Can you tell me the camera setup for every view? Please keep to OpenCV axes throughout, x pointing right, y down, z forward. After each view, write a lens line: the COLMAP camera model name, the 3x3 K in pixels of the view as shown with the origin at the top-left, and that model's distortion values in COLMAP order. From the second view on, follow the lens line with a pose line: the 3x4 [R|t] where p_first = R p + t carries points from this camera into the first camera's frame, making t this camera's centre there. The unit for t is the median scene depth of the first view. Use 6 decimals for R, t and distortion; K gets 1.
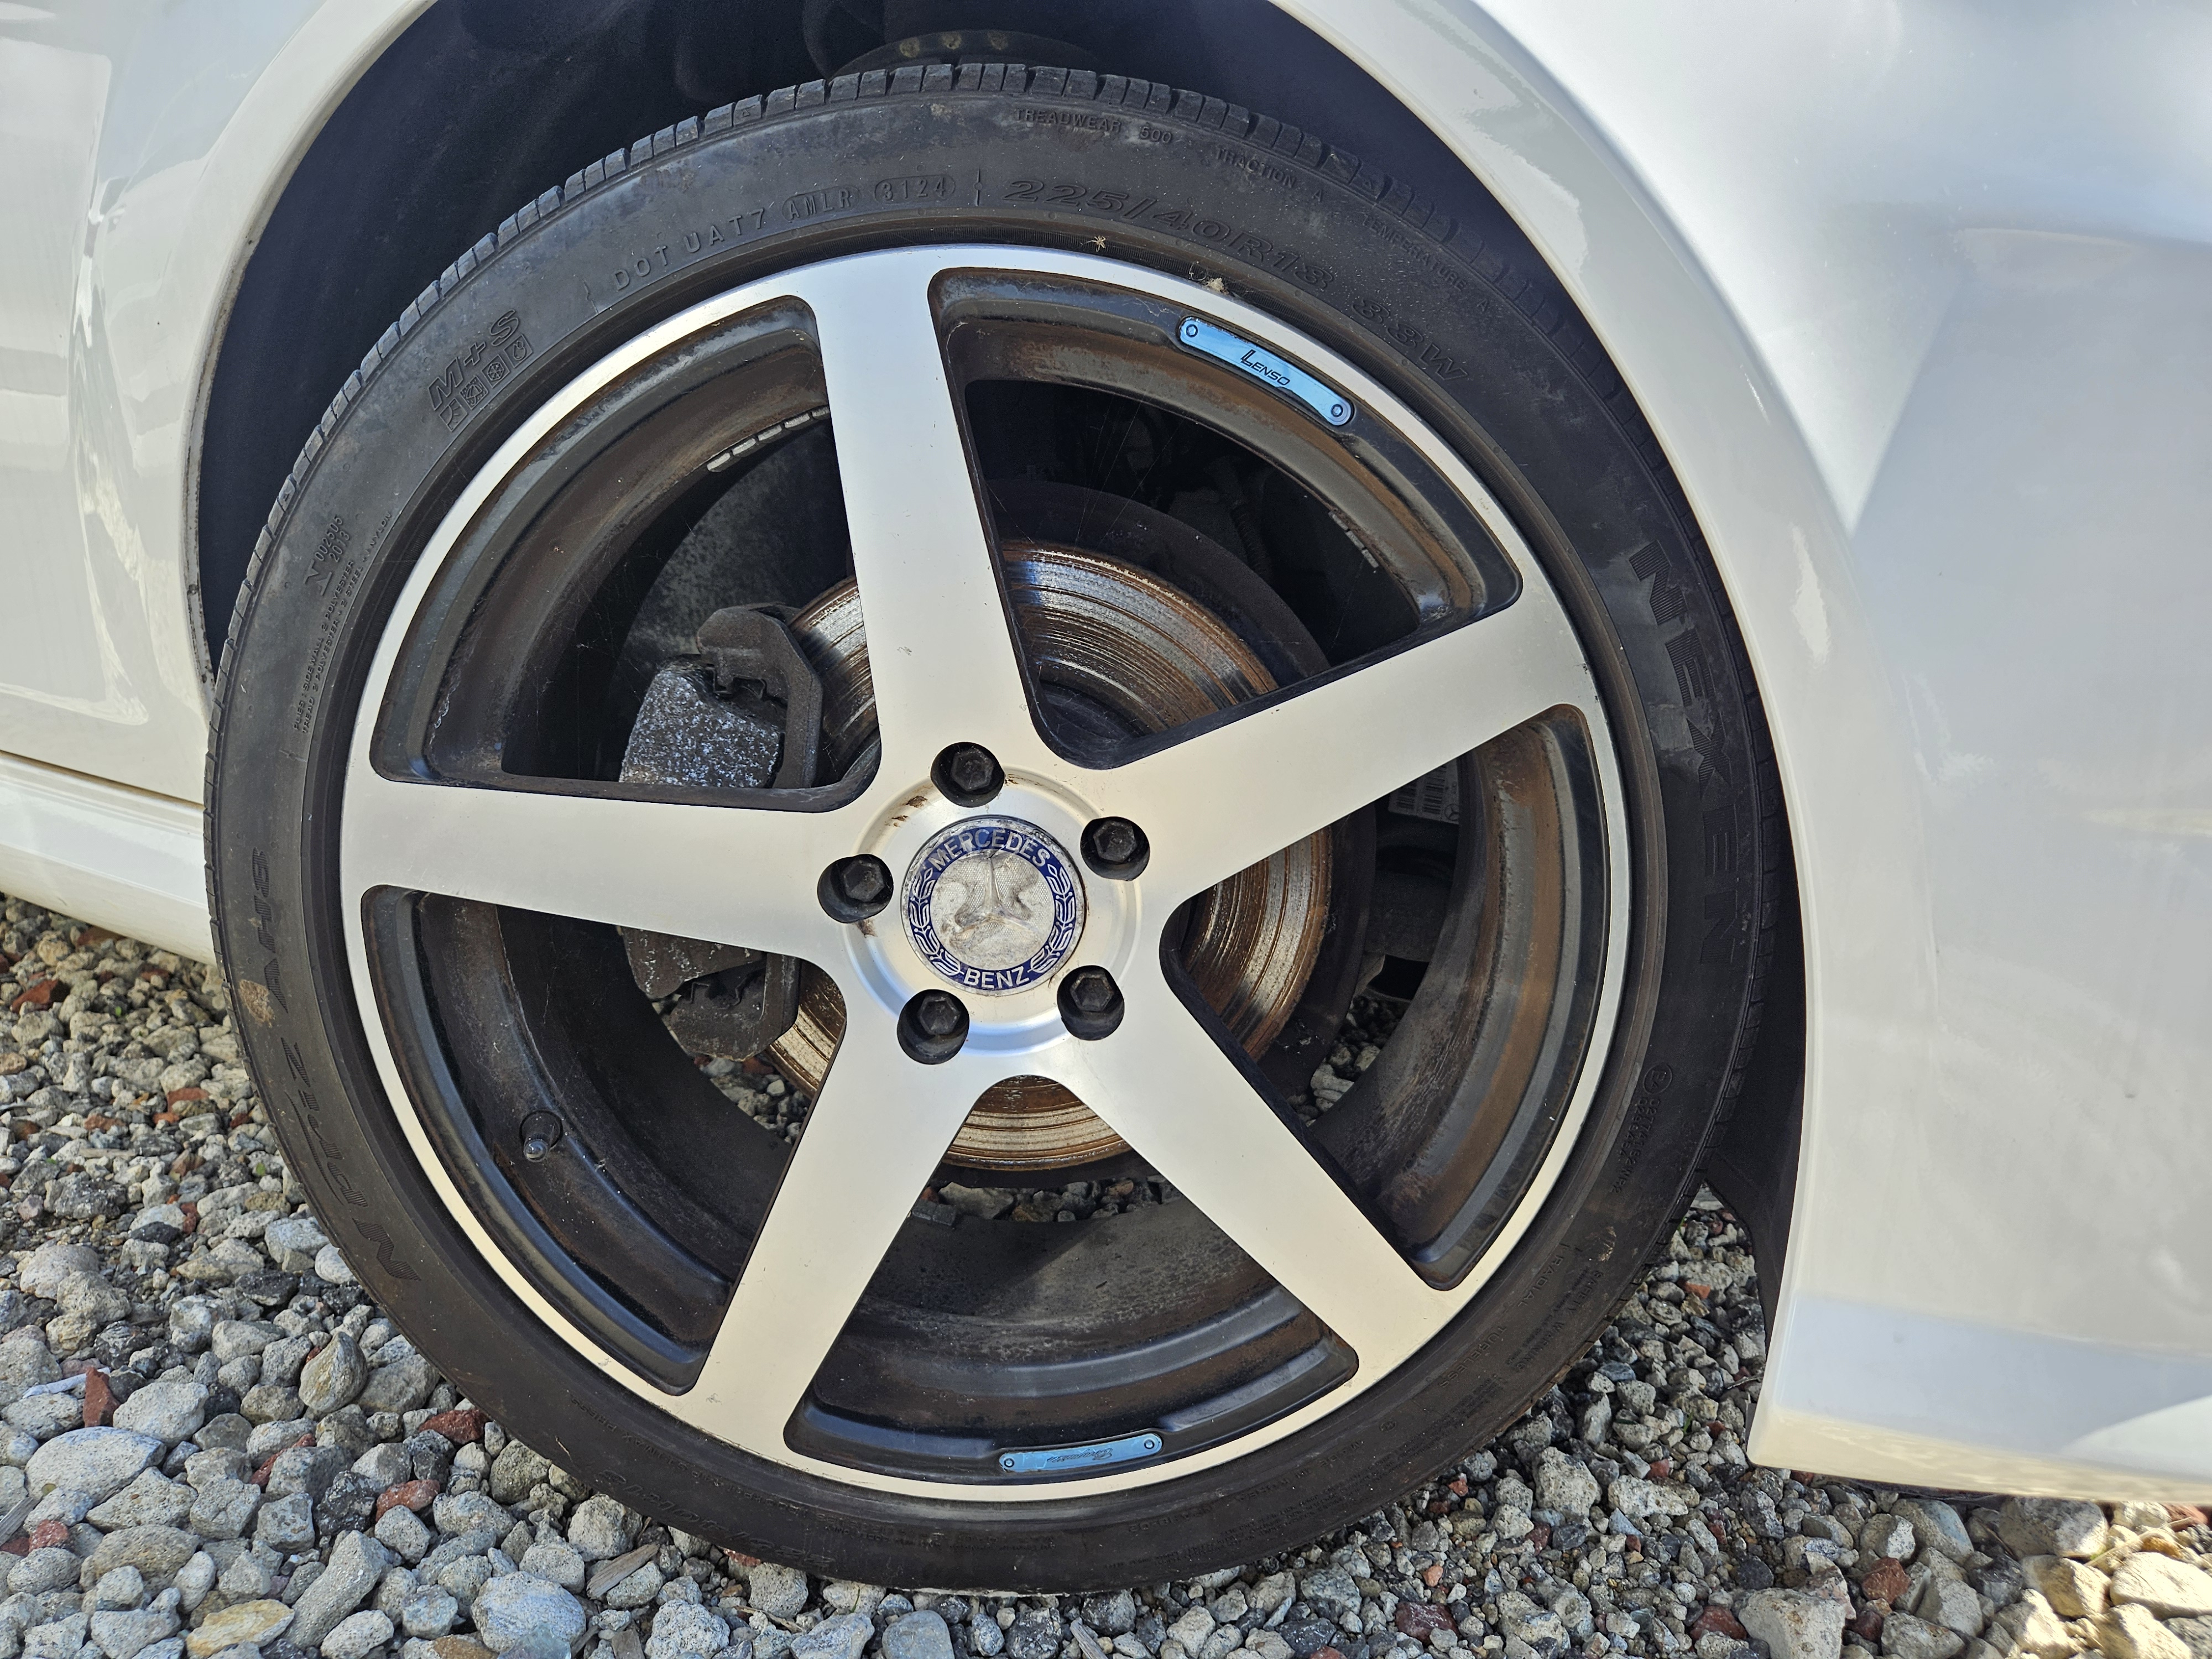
lens RADIAL K [[1526.2, 0, 1123.2], [0, 1526.2, 837.8], [0, 0, 1]] dist [0.053120, -0.042591]
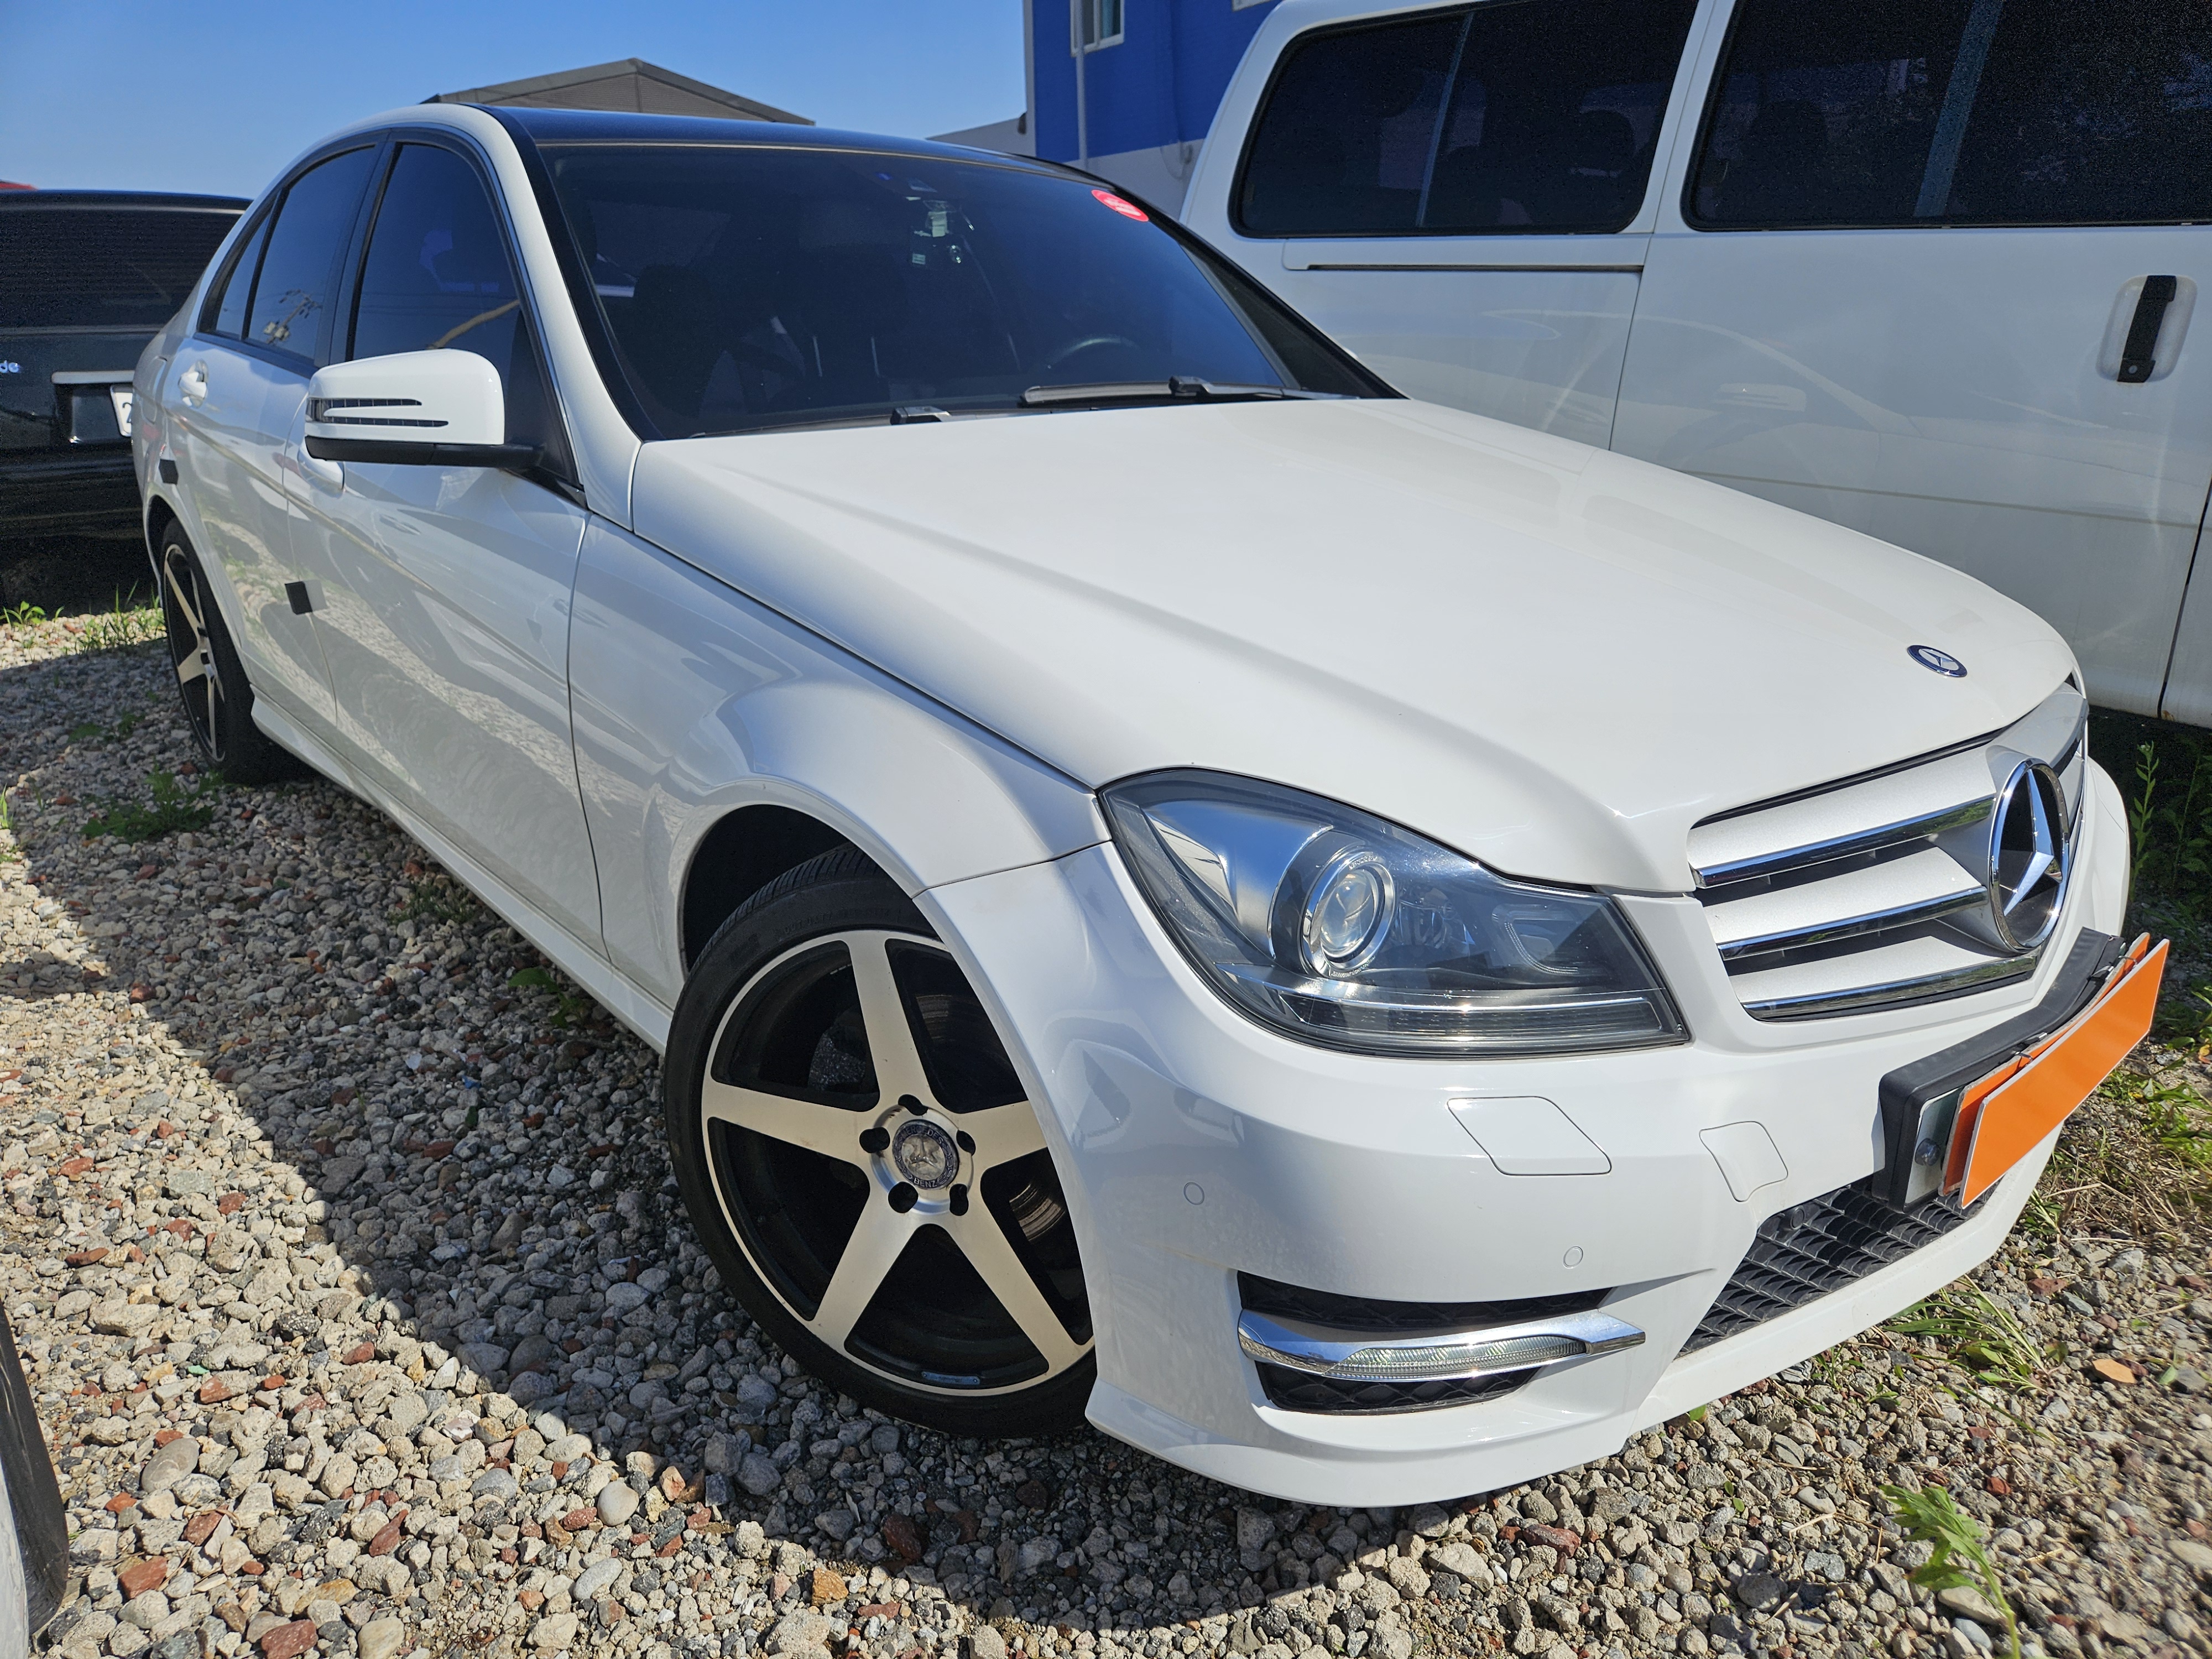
lens RADIAL K [[1526.2, 0, 1121.7], [0, 1526.2, 821.3], [0, 0, 1]] dist [0.053120, -0.042591]
pose [[0.931857, 0.088307, -0.351916, 1.030478], [-0.068306, 0.995284, 0.068880, -0.681414], [0.356338, -0.040148, 0.933494, -1.173398]]
